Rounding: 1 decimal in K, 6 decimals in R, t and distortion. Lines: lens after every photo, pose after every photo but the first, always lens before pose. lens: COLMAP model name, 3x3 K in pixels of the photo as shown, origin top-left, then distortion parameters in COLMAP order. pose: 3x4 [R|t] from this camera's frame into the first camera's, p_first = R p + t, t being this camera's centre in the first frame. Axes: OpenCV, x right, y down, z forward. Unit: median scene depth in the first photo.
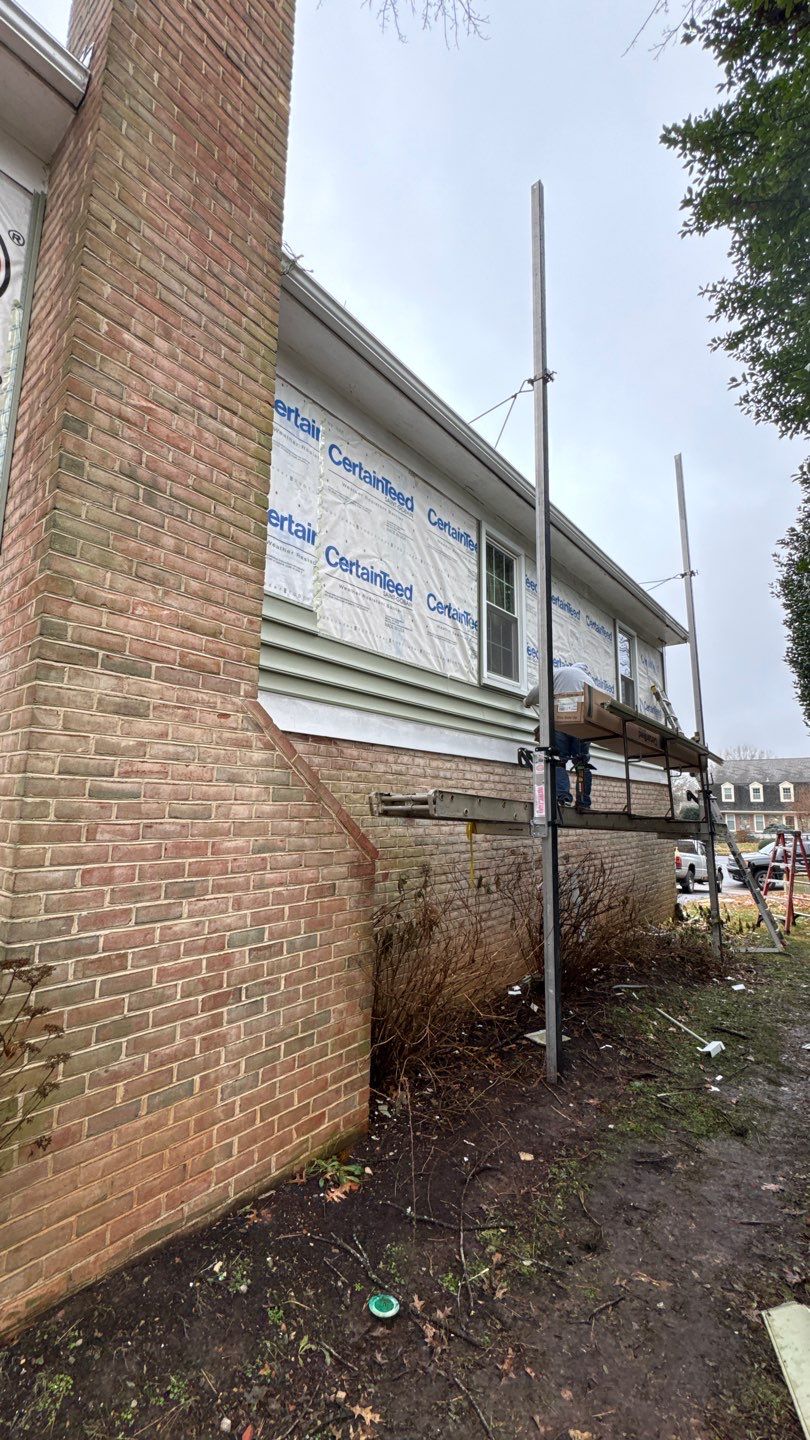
lens RADIAL K [[578.8, 0, 405.3], [0, 578.8, 719.9], [0, 0, 1]] dist [0.000176, -0.000694]
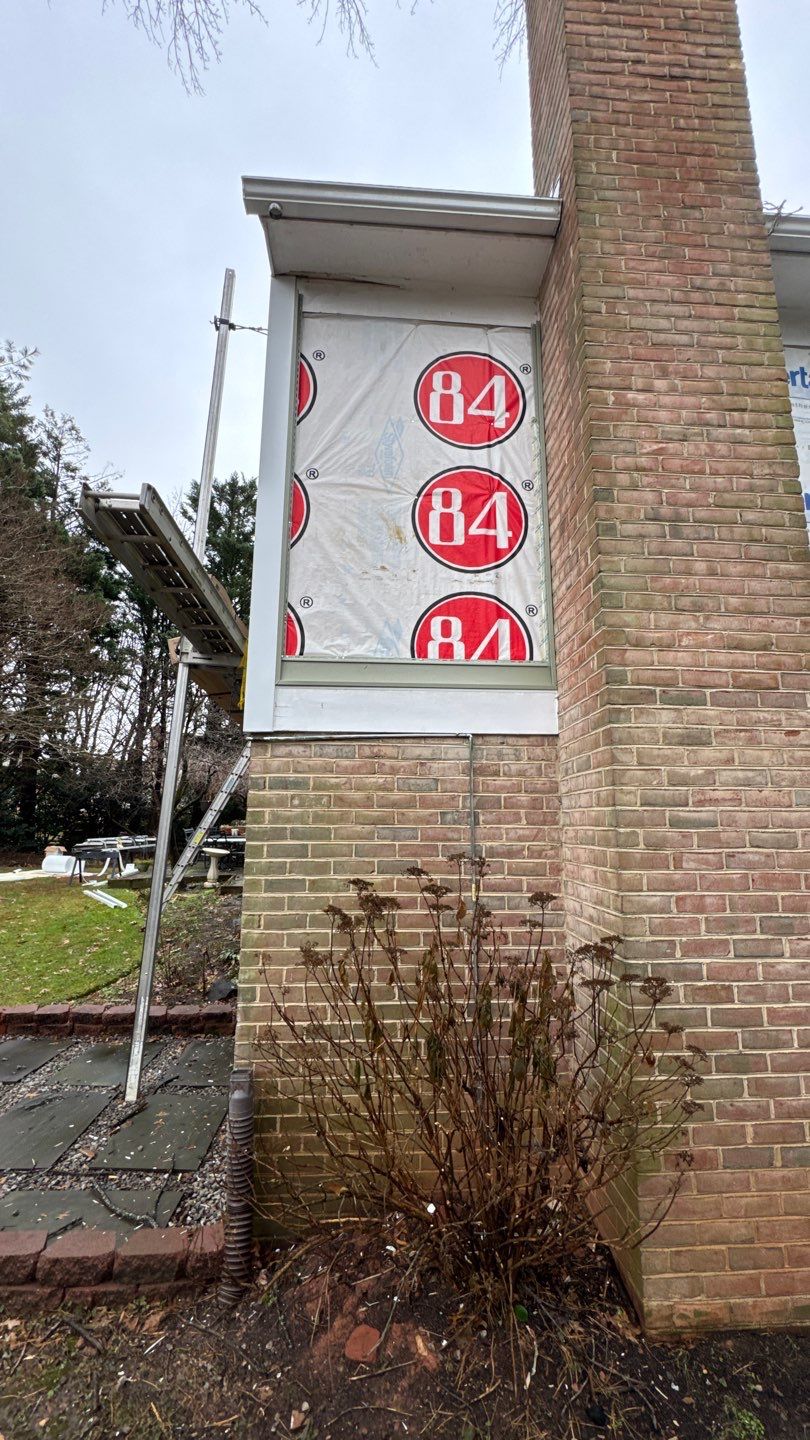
lens RADIAL K [[578.8, 0, 406.4], [0, 578.8, 719.9], [0, 0, 1]] dist [0.000176, -0.000694]
pose [[0.681824, -0.142387, -0.717525, -0.084087], [0.114941, 0.989543, -0.087144, -0.020398], [0.722430, -0.023056, 0.691060, -0.064054]]
